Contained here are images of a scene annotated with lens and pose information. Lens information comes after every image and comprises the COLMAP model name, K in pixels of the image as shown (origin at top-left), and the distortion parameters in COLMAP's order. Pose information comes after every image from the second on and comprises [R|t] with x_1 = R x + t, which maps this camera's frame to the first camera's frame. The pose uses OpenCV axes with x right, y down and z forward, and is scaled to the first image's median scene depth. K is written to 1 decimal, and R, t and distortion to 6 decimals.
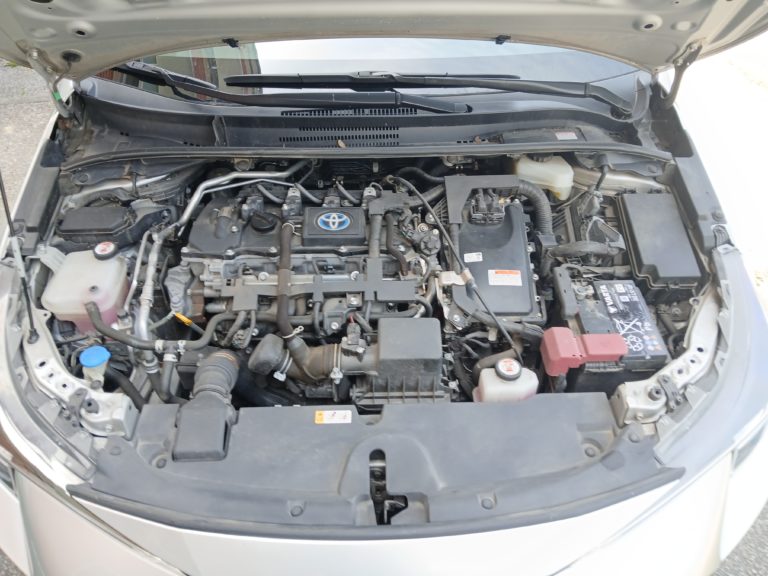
lens RADIAL K [[593.2, 0, 382.1], [0, 593.2, 287.2], [0, 0, 1]] dist [0.042663, -0.105791]
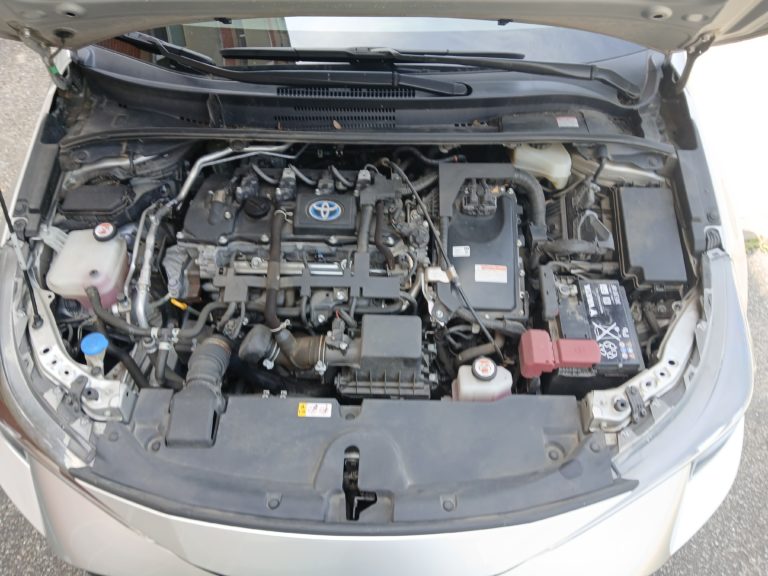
lens RADIAL K [[593.2, 0, 382.3], [0, 593.2, 289.1], [0, 0, 1]] dist [0.042663, -0.105791]
pose [[0.998519, 0.035512, -0.041219, 0.064590], [-0.028937, 0.988205, 0.150378, -0.136987], [0.046073, -0.148963, 0.987769, -0.014278]]
